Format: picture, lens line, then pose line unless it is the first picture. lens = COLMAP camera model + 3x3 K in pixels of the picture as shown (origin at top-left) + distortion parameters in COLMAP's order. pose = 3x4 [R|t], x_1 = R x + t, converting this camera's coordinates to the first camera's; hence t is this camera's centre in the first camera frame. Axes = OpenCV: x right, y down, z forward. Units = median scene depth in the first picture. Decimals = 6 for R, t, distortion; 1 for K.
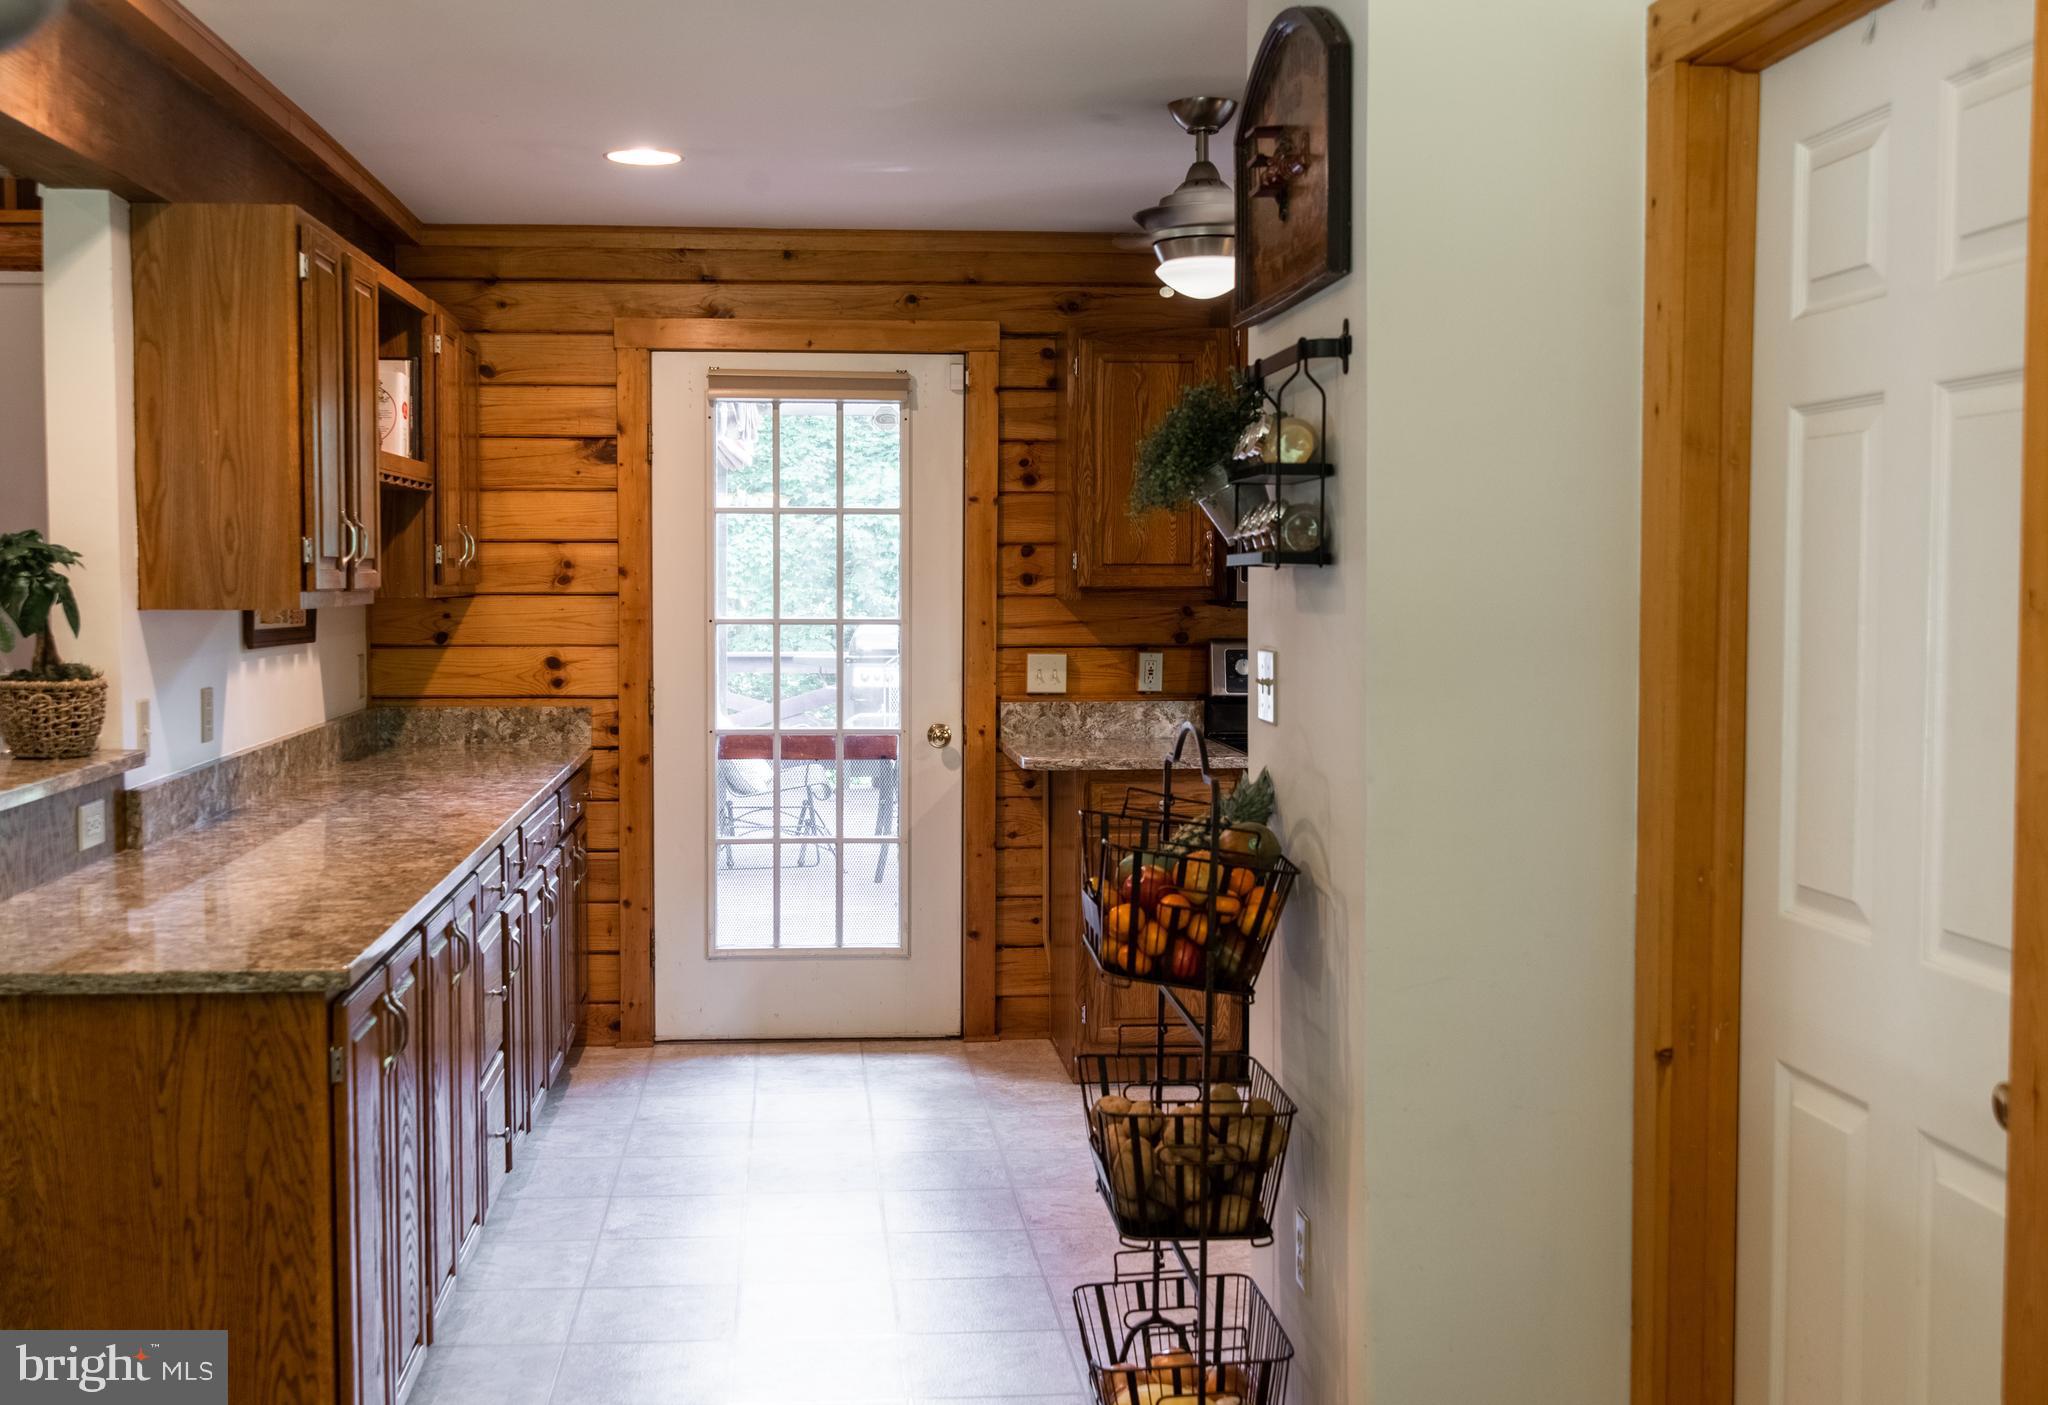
lens RADIAL K [[2169.0, 0, 1023.9], [0, 2169.0, 688.7], [0, 0, 1]] dist [0.003340, 0.000000]
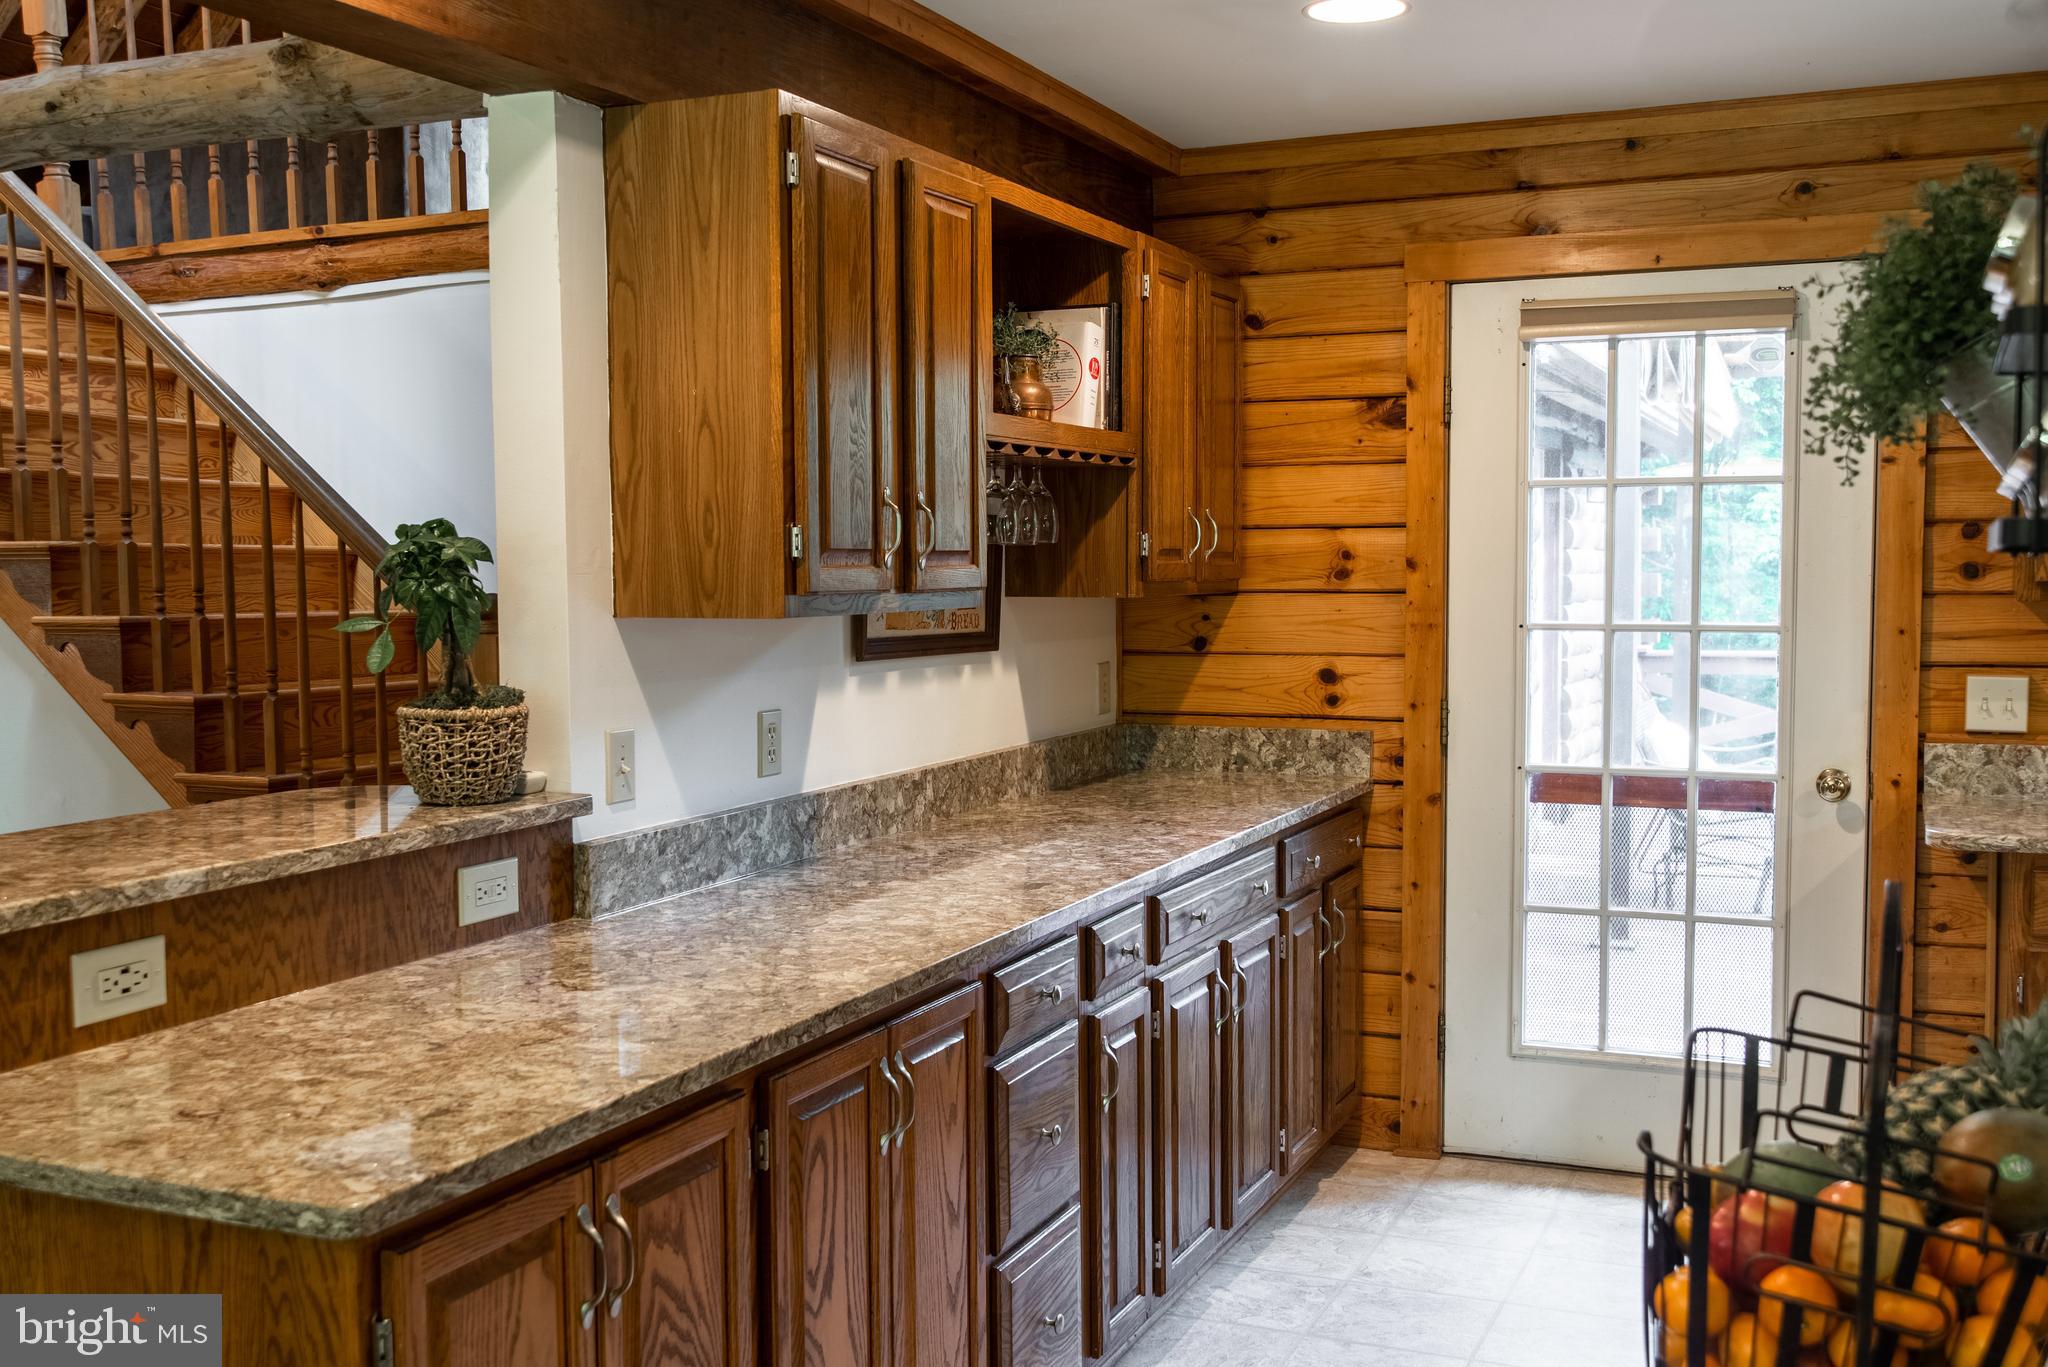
lens RADIAL K [[2089.8, 0, 1031.8], [0, 2089.8, 696.1], [0, 0, 1]] dist [0.000658, 0.000000]
pose [[0.873794, 0.024490, -0.485680, 0.068269], [-0.019173, 0.999690, 0.015915, -0.014743], [0.485919, -0.004594, 0.873992, 0.260631]]
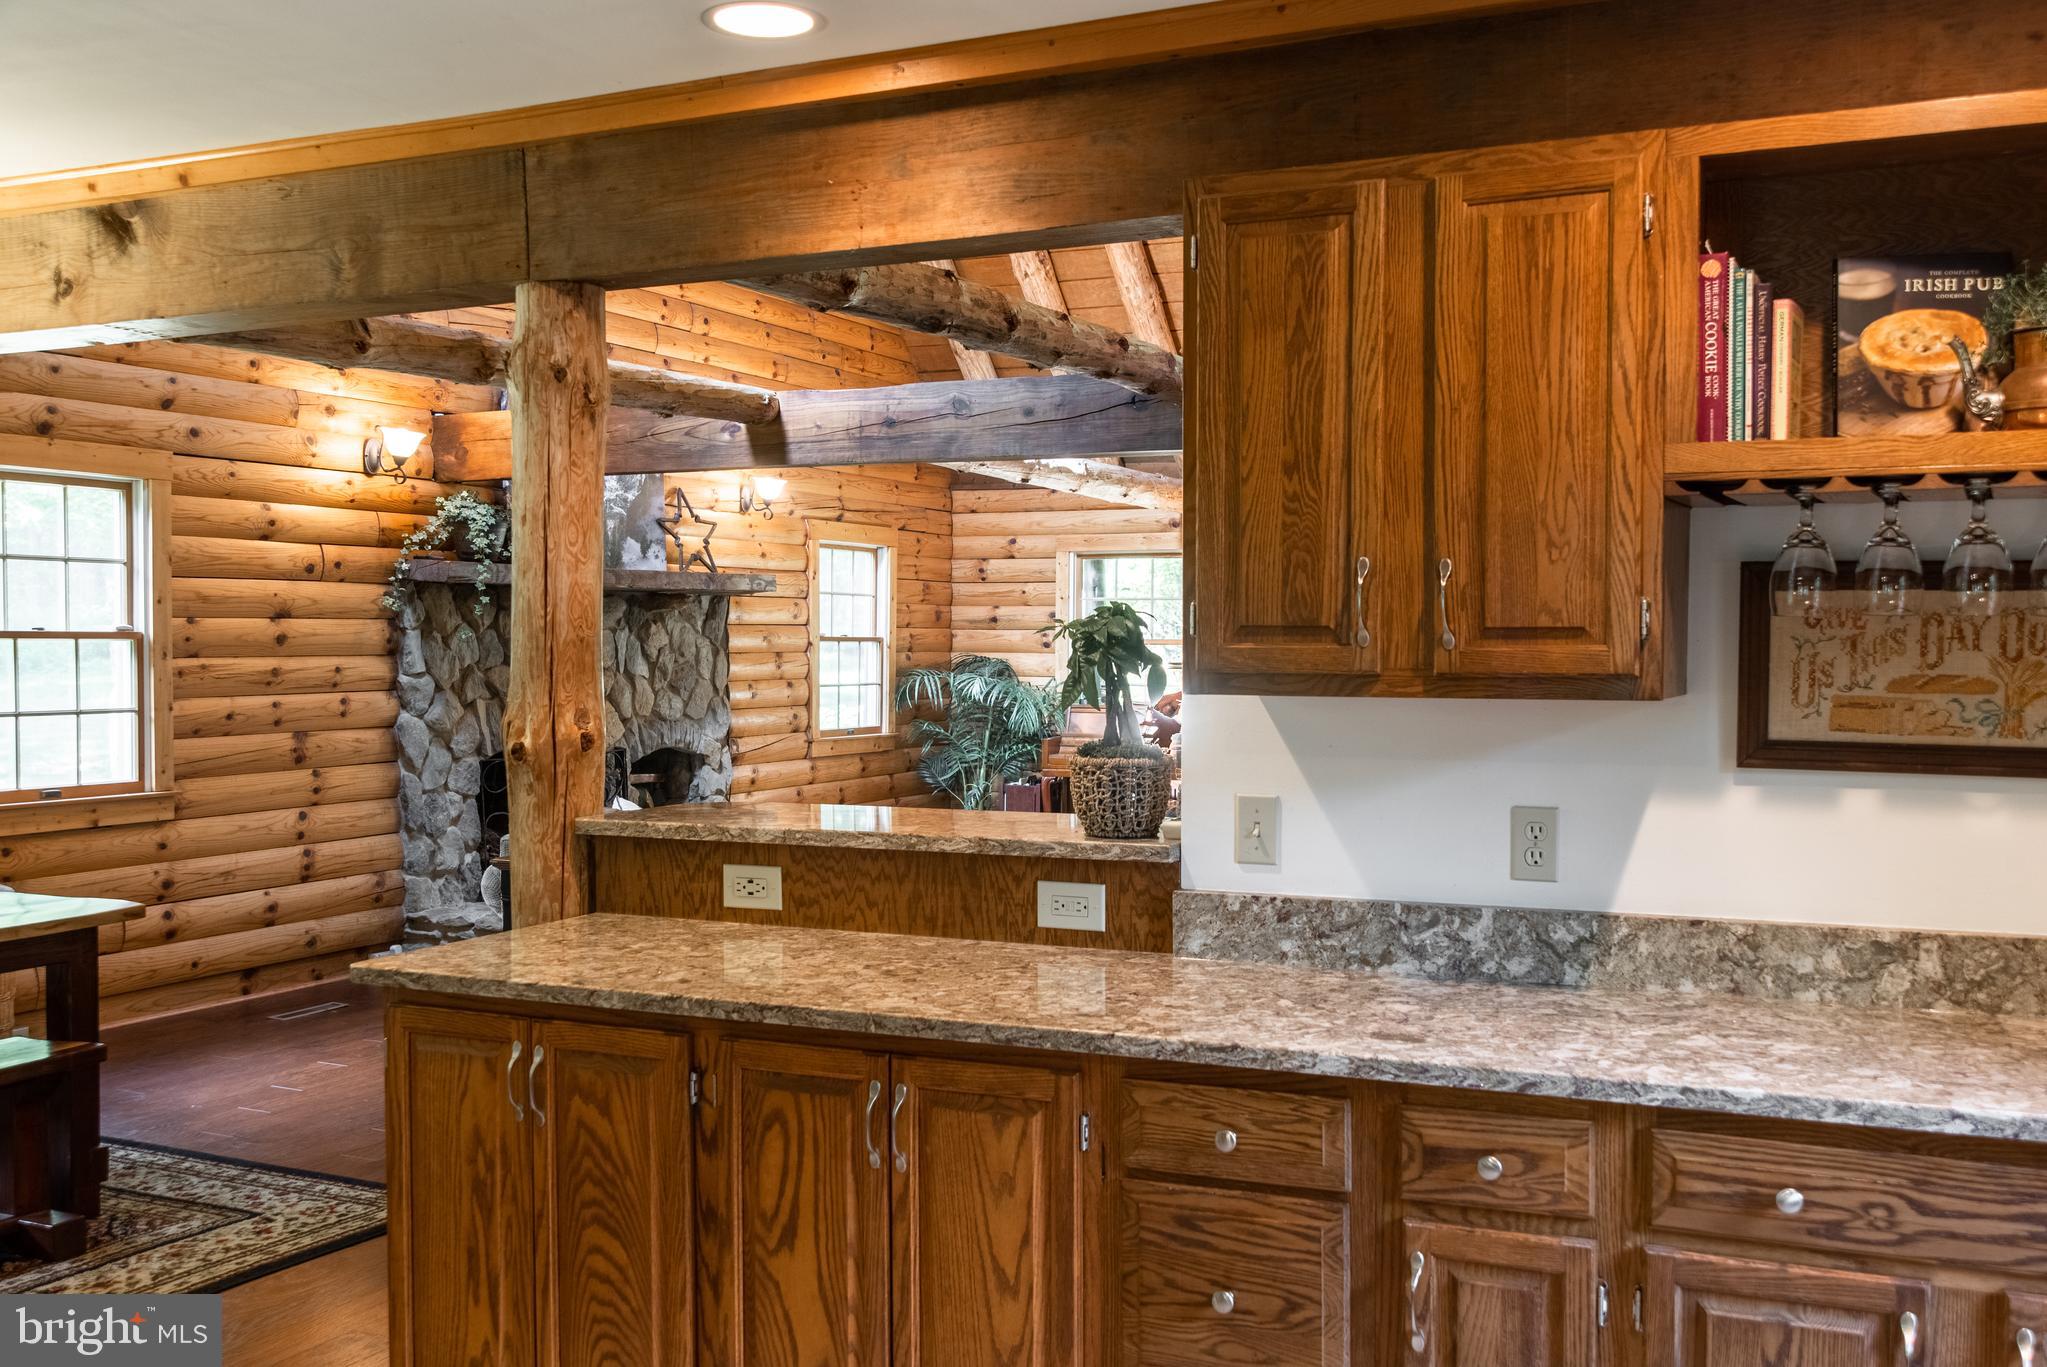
lens RADIAL K [[2088.8, 0, 1030.4], [0, 2088.8, 682.6], [0, 0, 1]] dist [0.000658, 0.000000]
pose [[-0.537933, 0.021932, -0.842702, 0.218662], [-0.046229, 0.997390, 0.055468, -0.052722], [0.841719, 0.068795, -0.535515, 0.894930]]
